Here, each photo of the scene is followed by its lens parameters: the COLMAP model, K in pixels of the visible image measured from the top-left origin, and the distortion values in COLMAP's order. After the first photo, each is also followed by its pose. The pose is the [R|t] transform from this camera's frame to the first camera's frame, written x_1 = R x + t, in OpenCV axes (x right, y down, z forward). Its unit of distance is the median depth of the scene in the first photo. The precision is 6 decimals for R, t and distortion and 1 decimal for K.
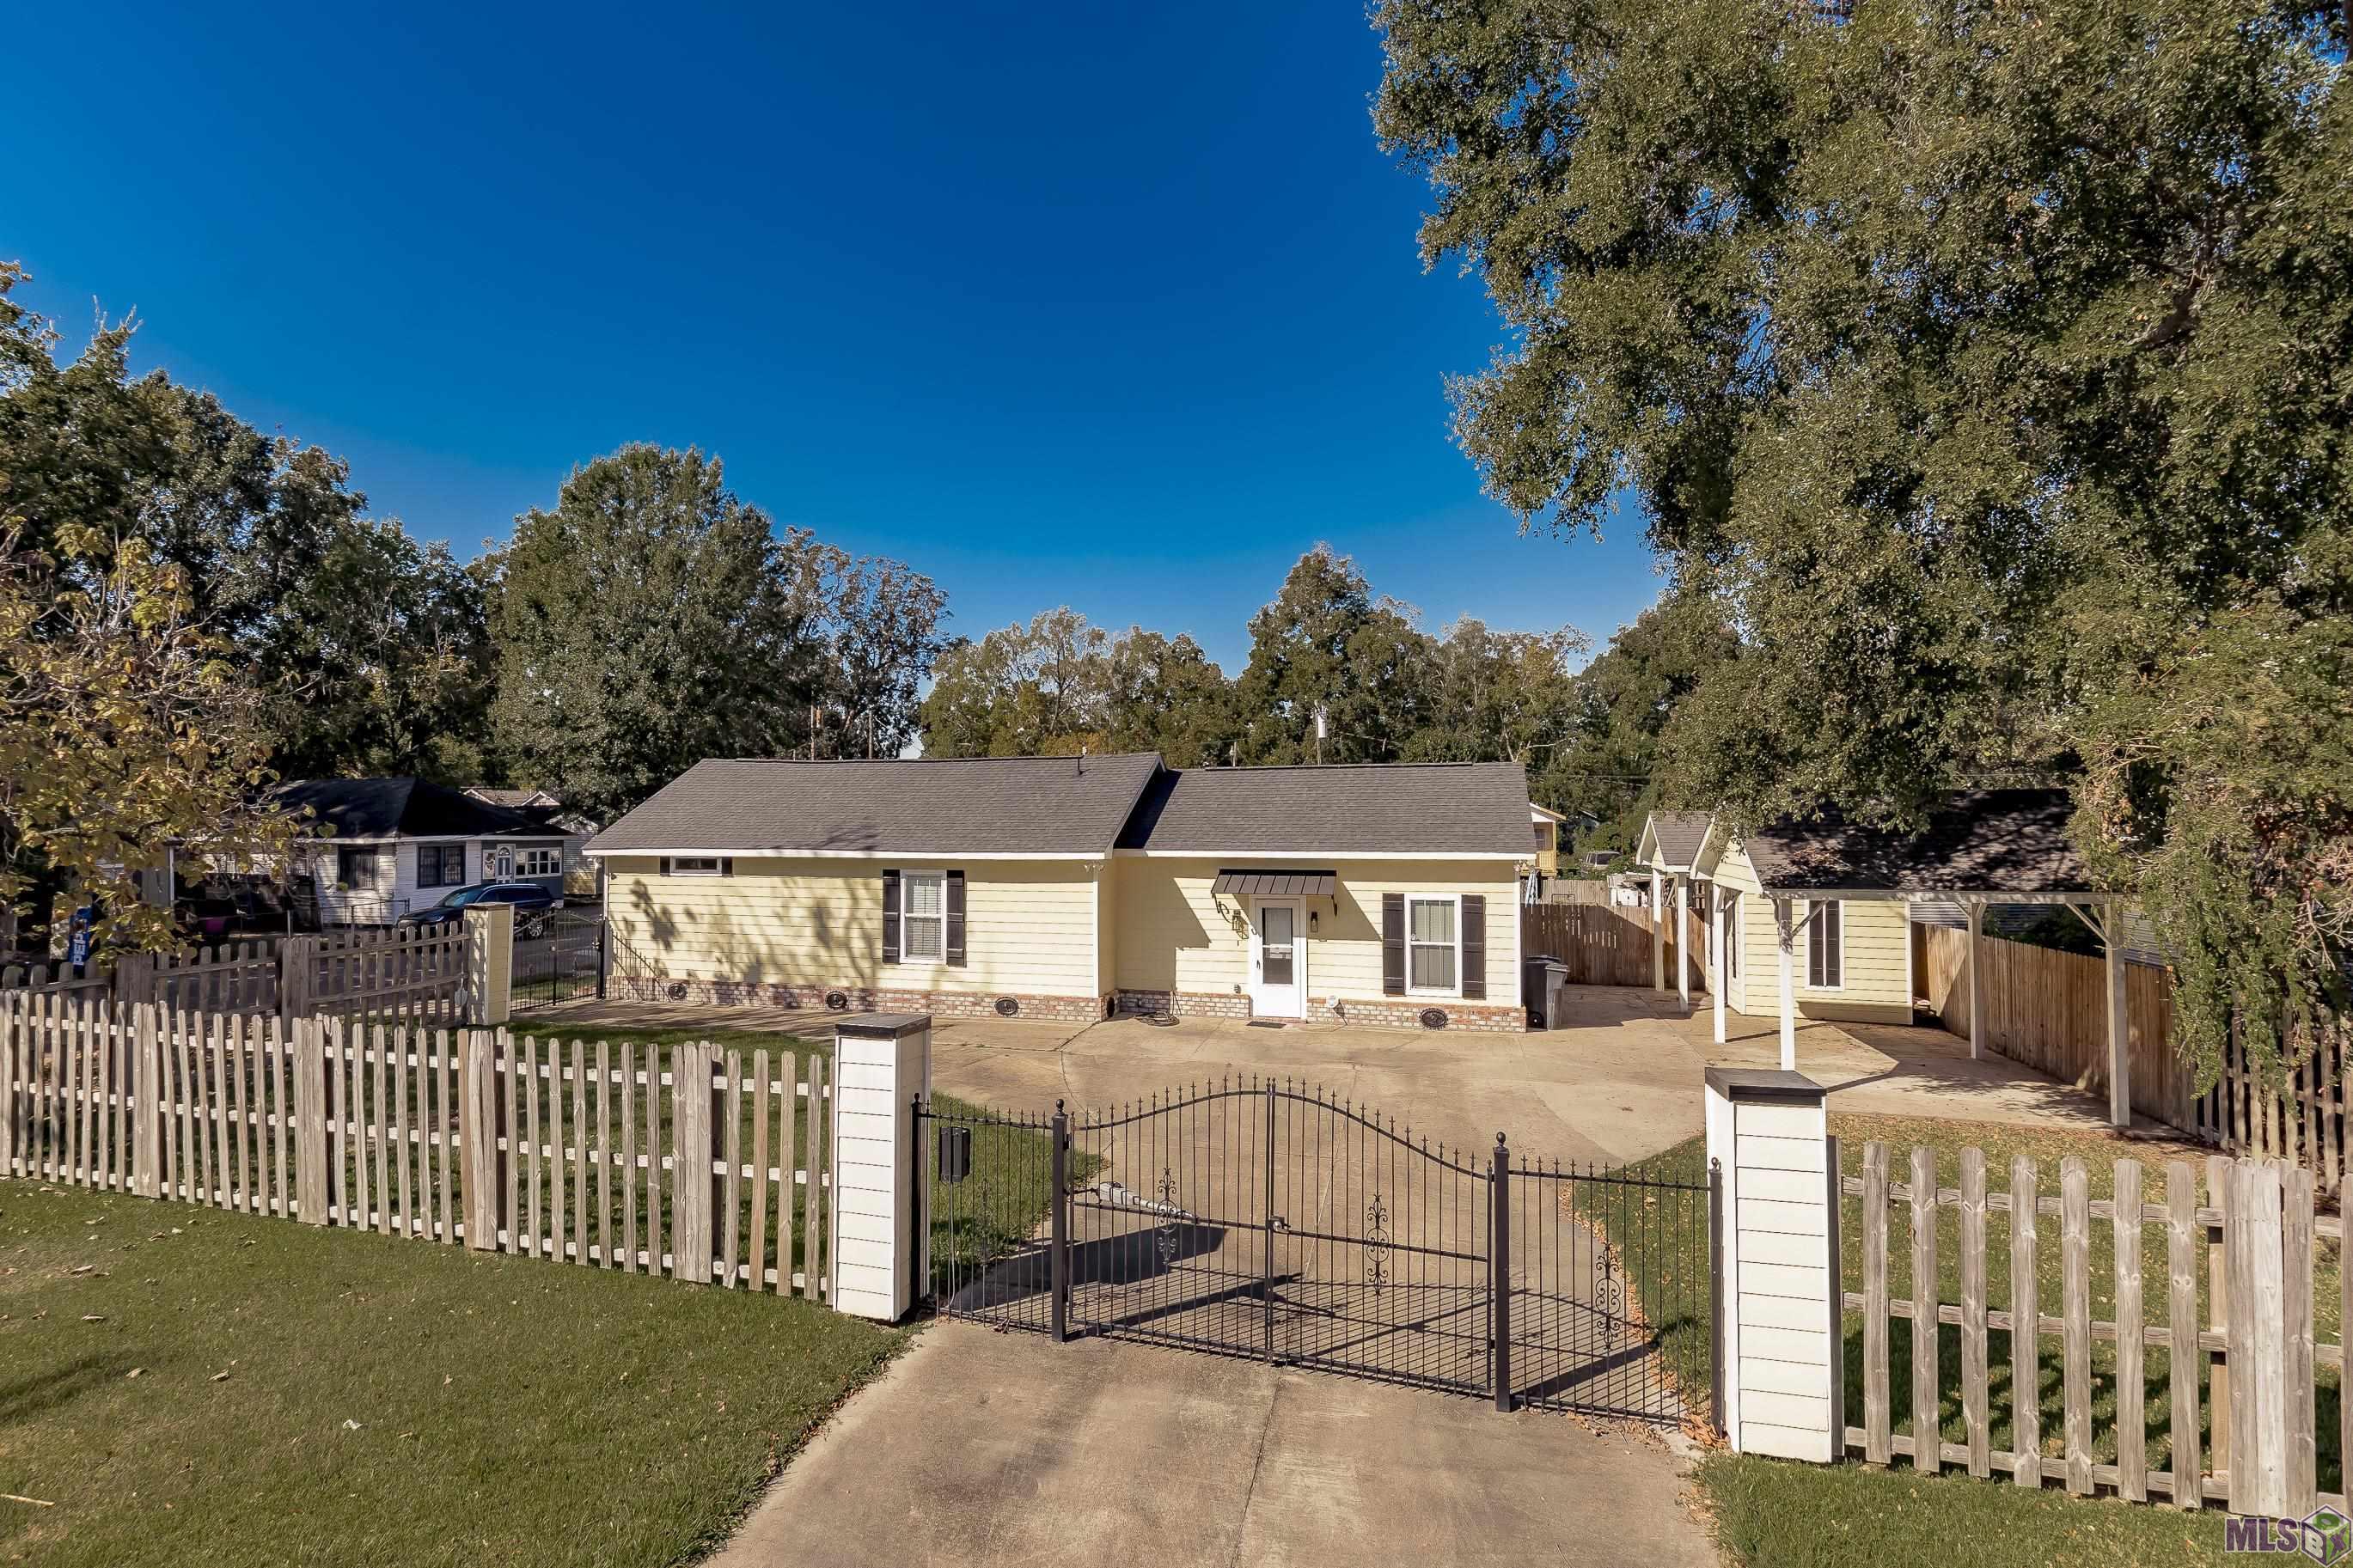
lens RADIAL K [[1014.2, 0, 1171.2], [0, 1014.2, 761.4], [0, 0, 1]] dist [-0.001611, 0.000046]
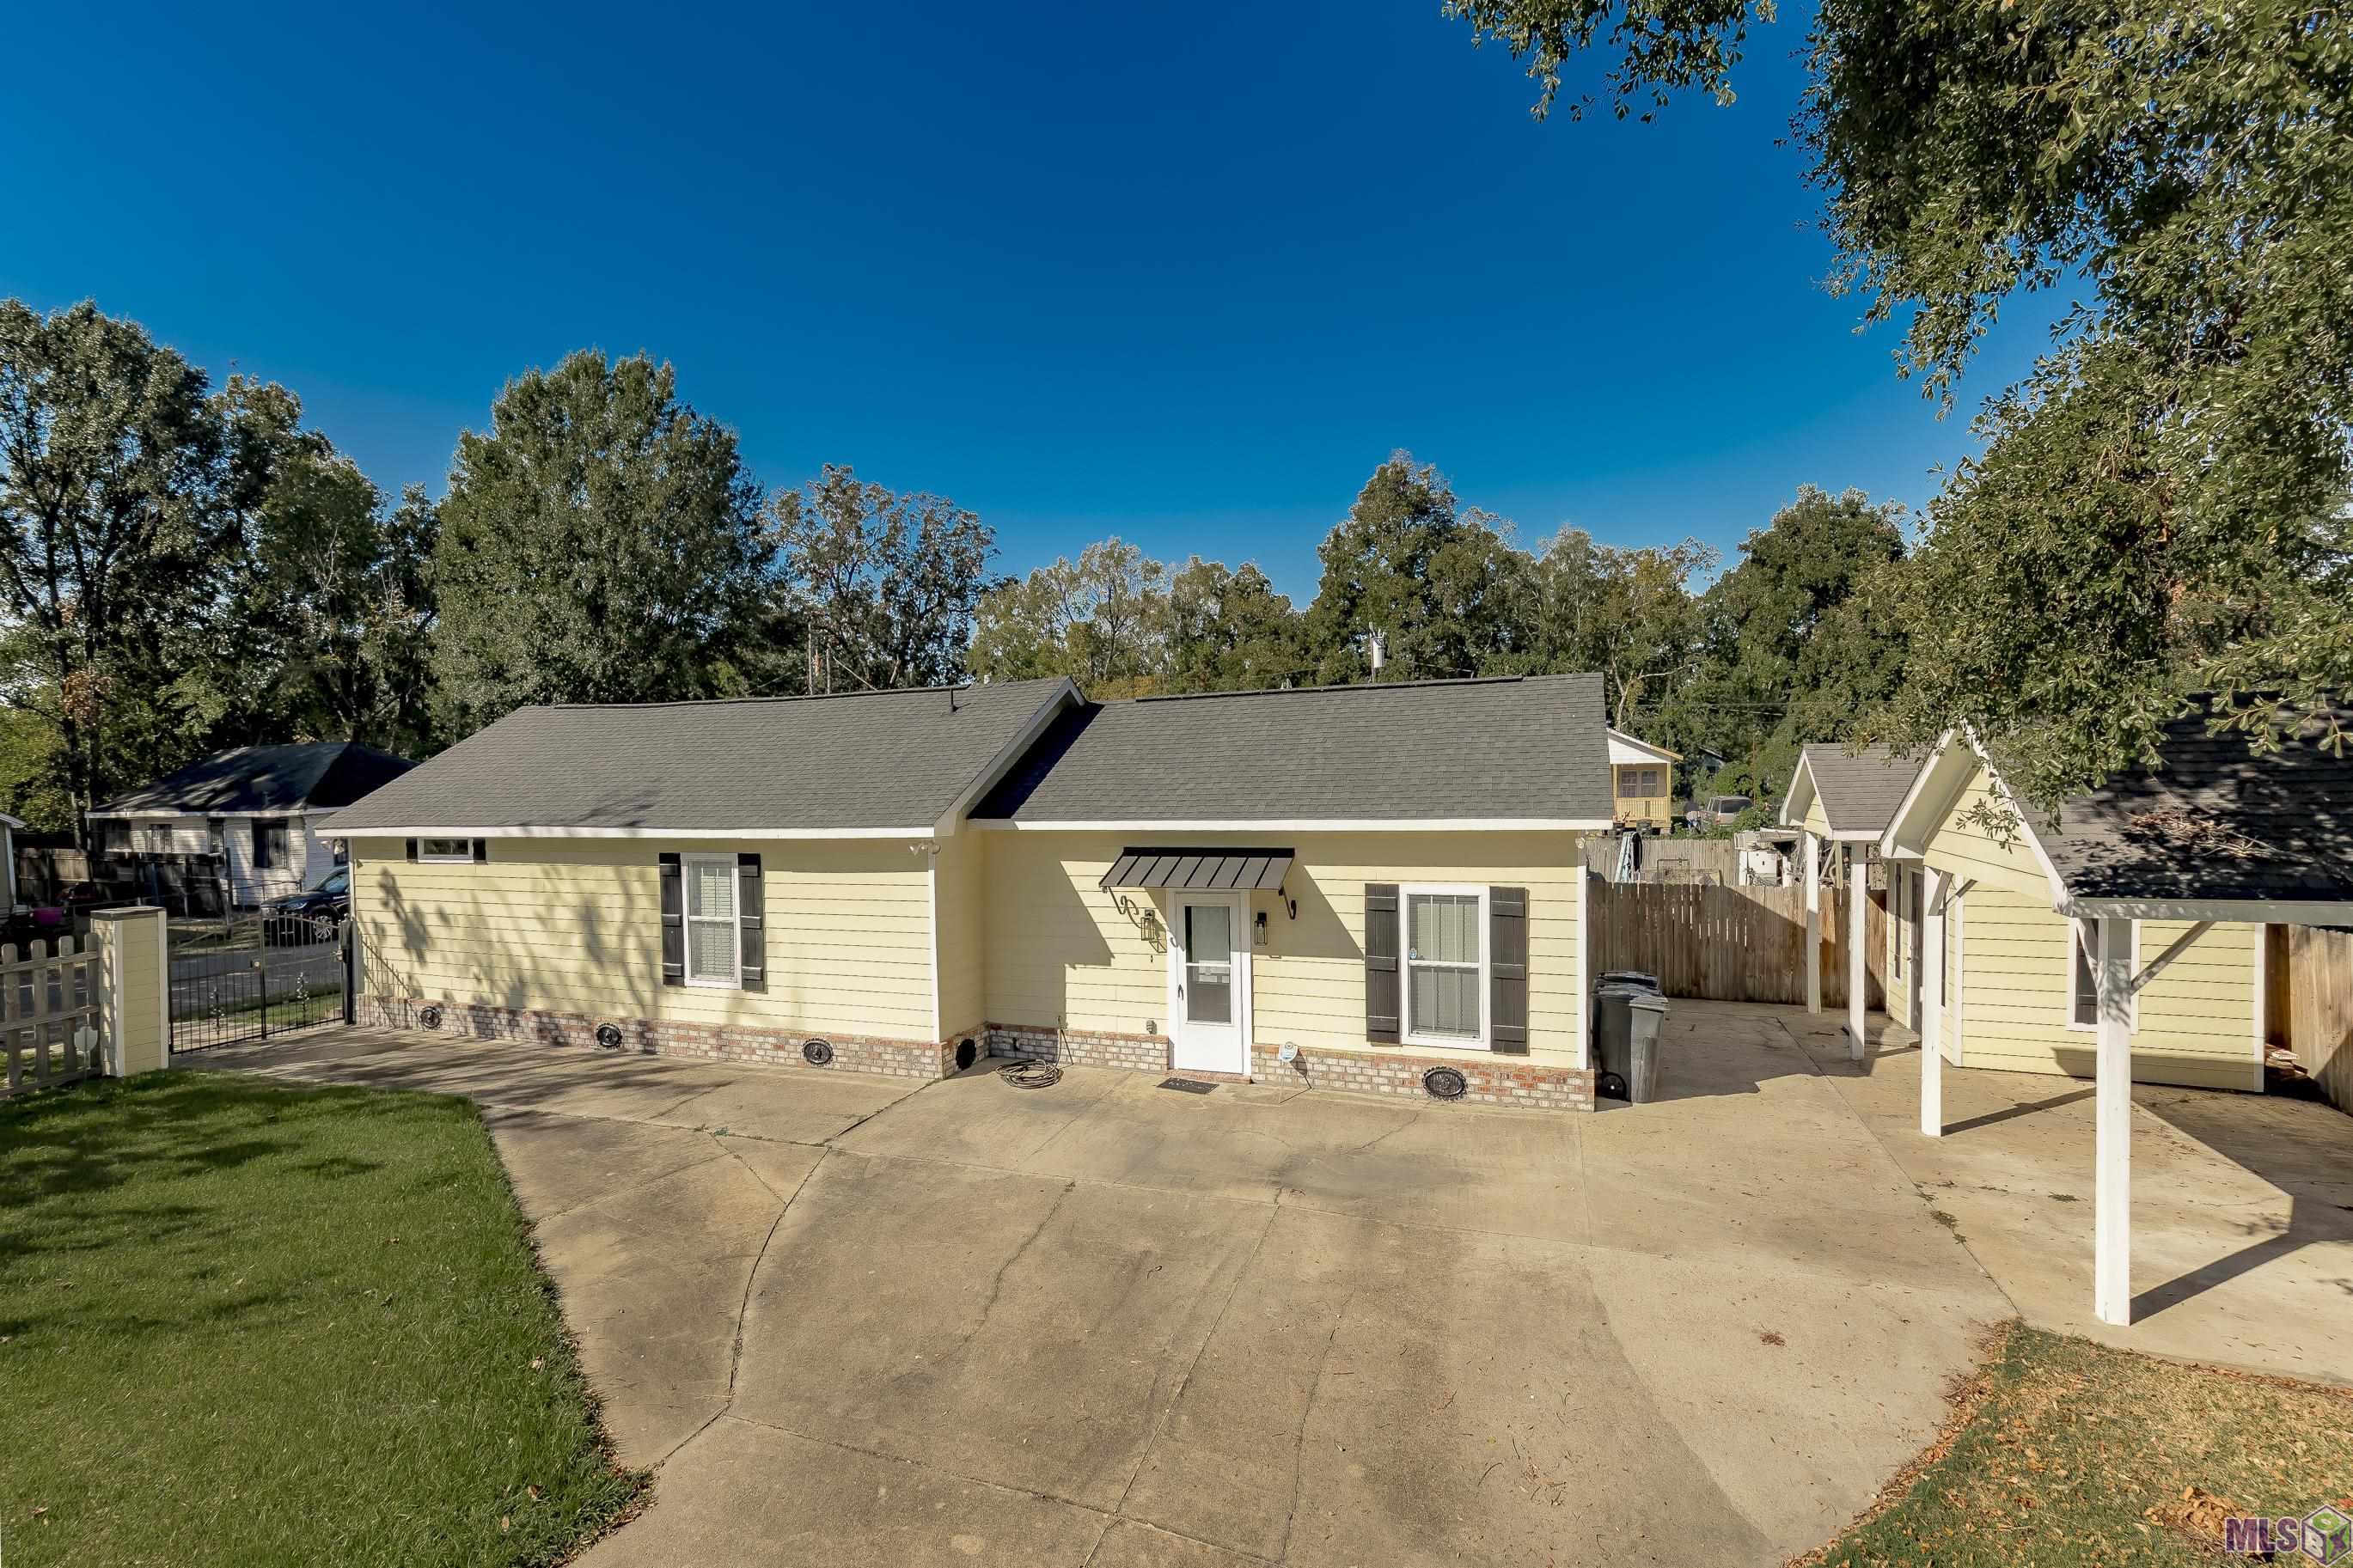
lens RADIAL K [[1055.2, 0, 1176.5], [0, 1055.2, 784.0], [0, 0, 1]] dist [-0.001756, -0.000935]
pose [[0.996519, -0.020567, -0.080783, 0.130360], [0.026259, 0.997198, 0.070044, 0.016963], [0.079117, -0.071922, 0.994268, 0.306031]]
